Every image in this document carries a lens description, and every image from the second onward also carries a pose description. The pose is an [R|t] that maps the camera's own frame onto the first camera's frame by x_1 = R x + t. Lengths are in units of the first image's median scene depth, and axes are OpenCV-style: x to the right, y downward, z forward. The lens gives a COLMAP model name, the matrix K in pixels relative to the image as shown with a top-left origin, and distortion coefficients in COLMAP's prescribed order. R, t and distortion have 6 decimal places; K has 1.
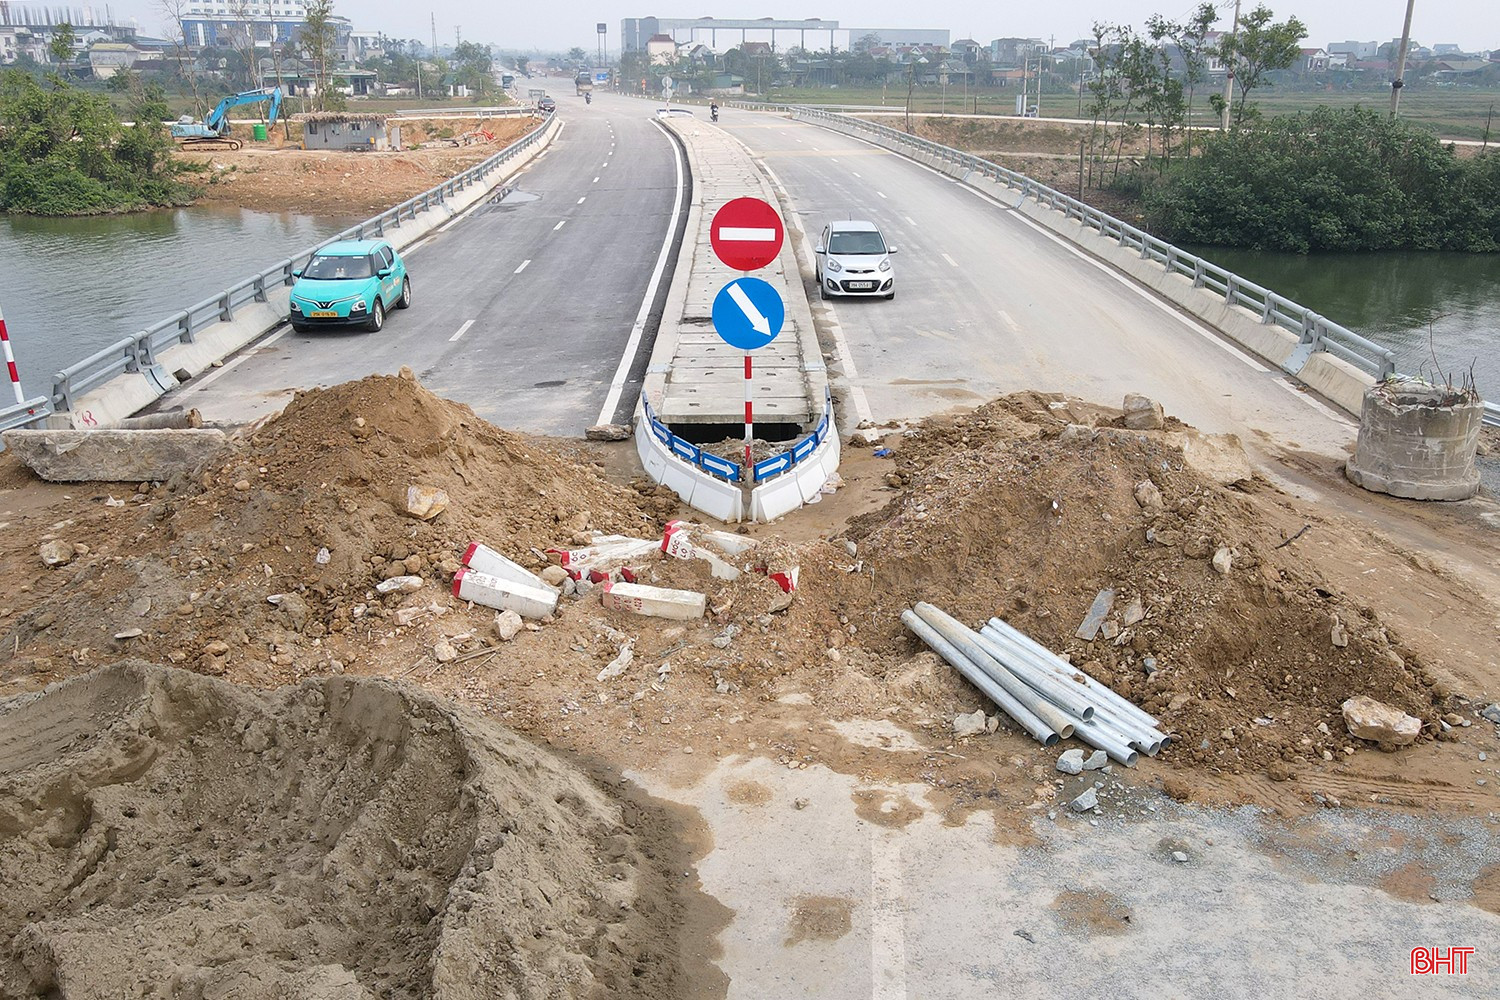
lens RADIAL K [[1346.5, 0, 803.5], [0, 1346.5, 504.4], [0, 0, 1]] dist [-0.006772, 0.010572]
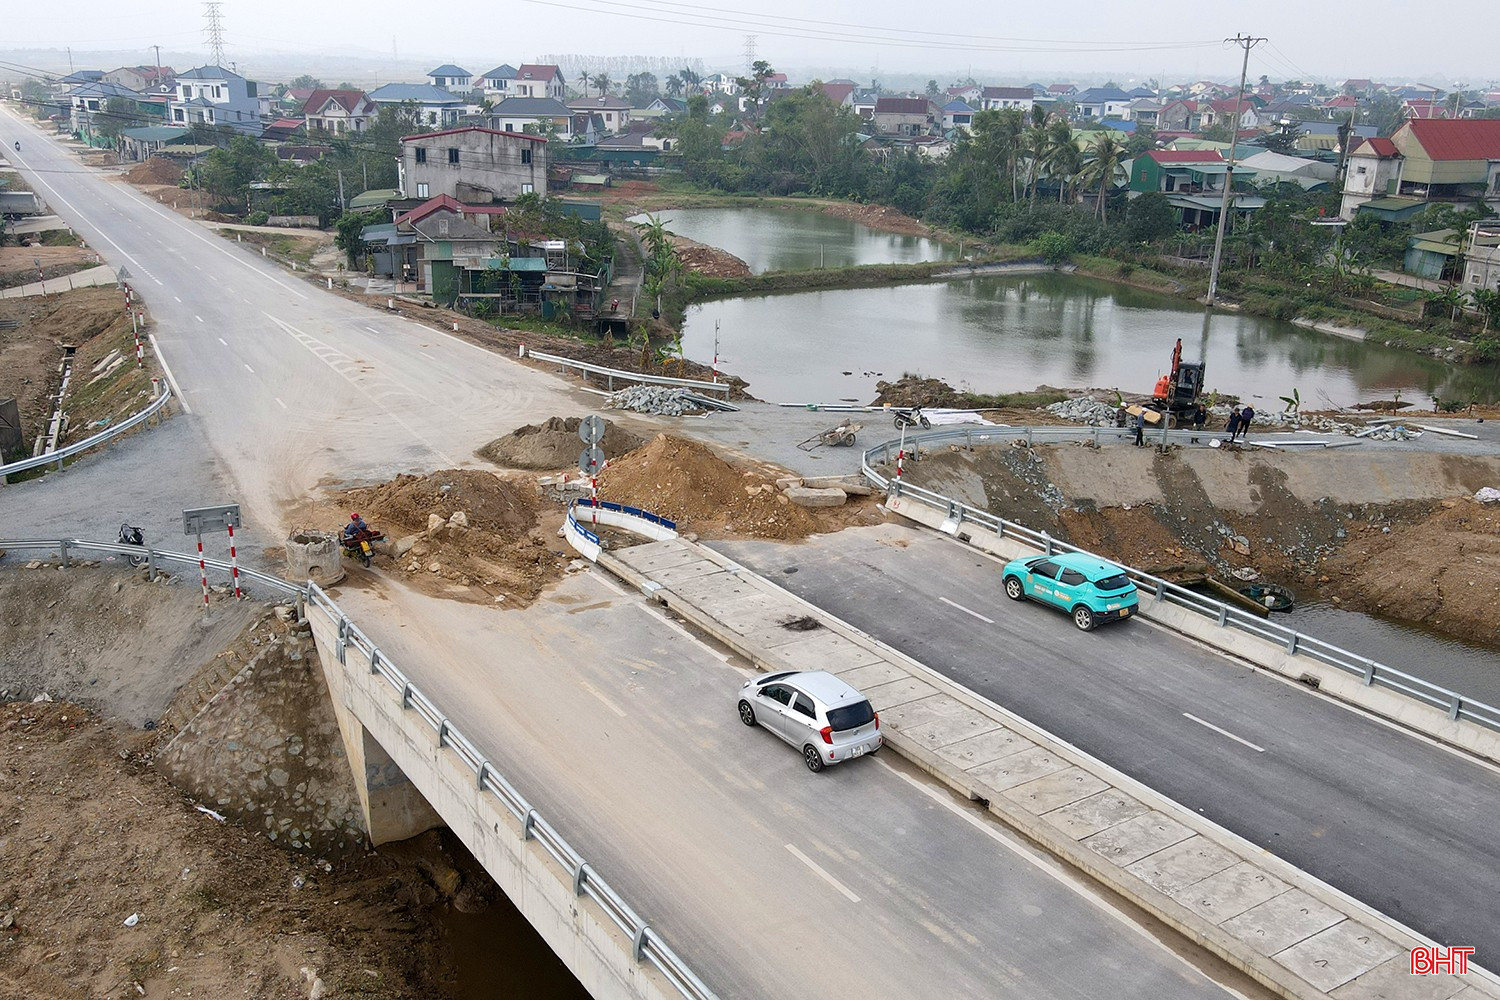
lens RADIAL K [[1326.9, 0, 705.0], [0, 1326.9, 502.6], [0, 0, 1]] dist [-0.000917, 0.015761]
pose [[-0.864351, 0.135124, -0.484395, 0.592300], [-0.184576, 0.810758, 0.555521, -0.897073], [0.467791, 0.569573, -0.675839, 1.701950]]
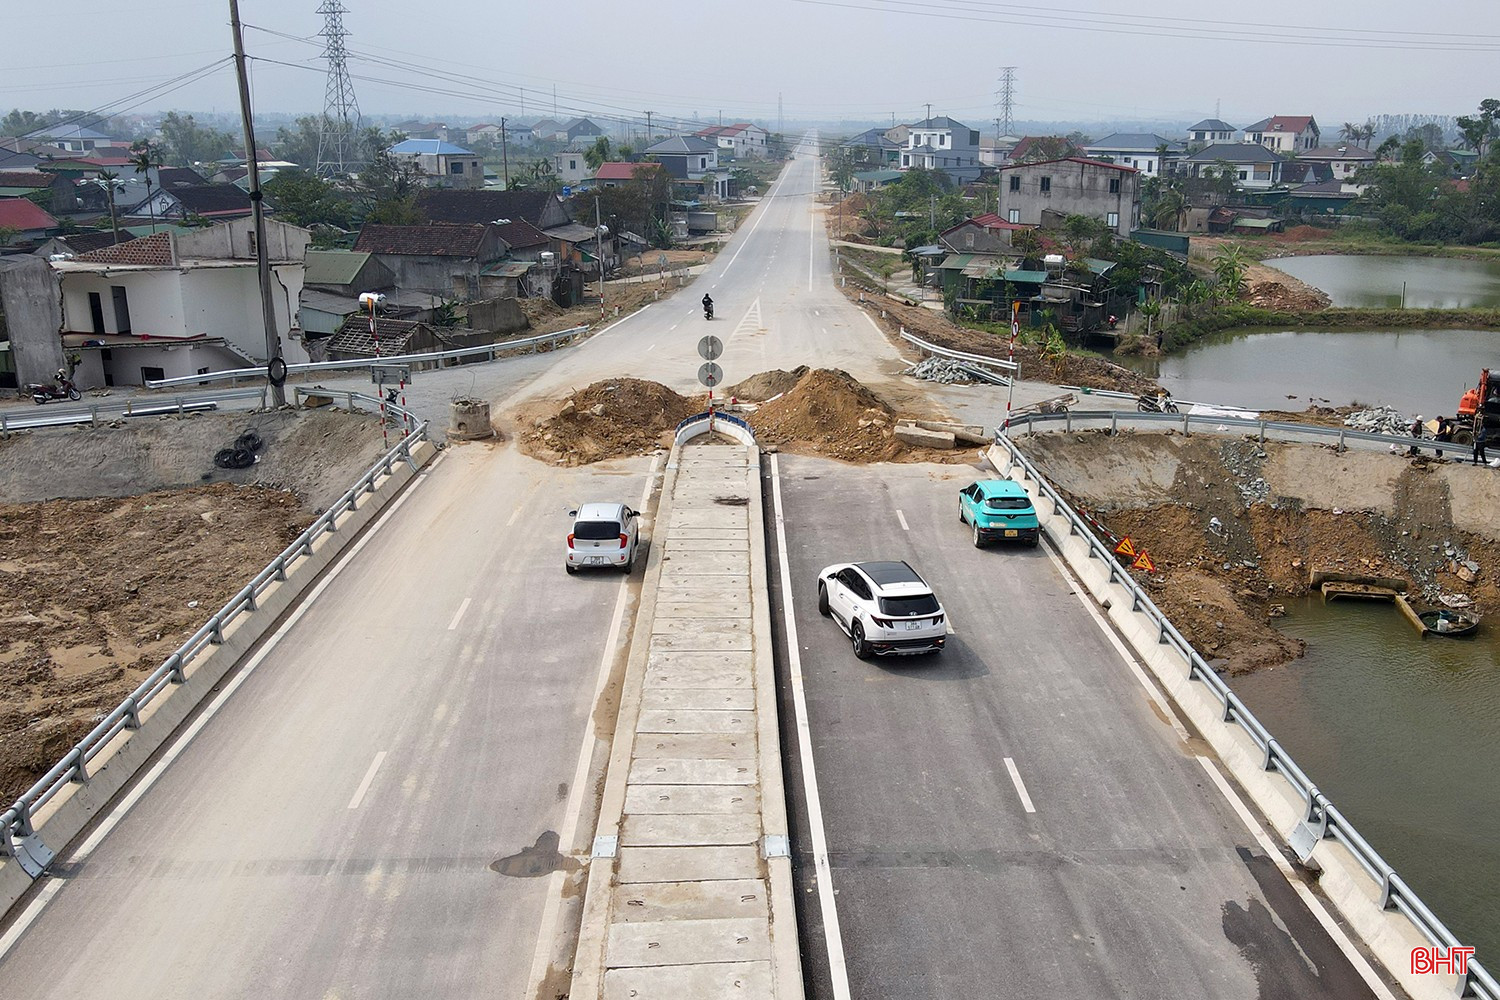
lens RADIAL K [[1346.5, 0, 803.5], [0, 1346.5, 504.4], [0, 0, 1]] dist [-0.006772, 0.010572]
pose [[-0.999886, -0.013985, -0.005755, -0.139277], [-0.014782, 0.823462, 0.567179, -0.950124], [-0.003193, 0.567199, -0.823575, 2.161636]]
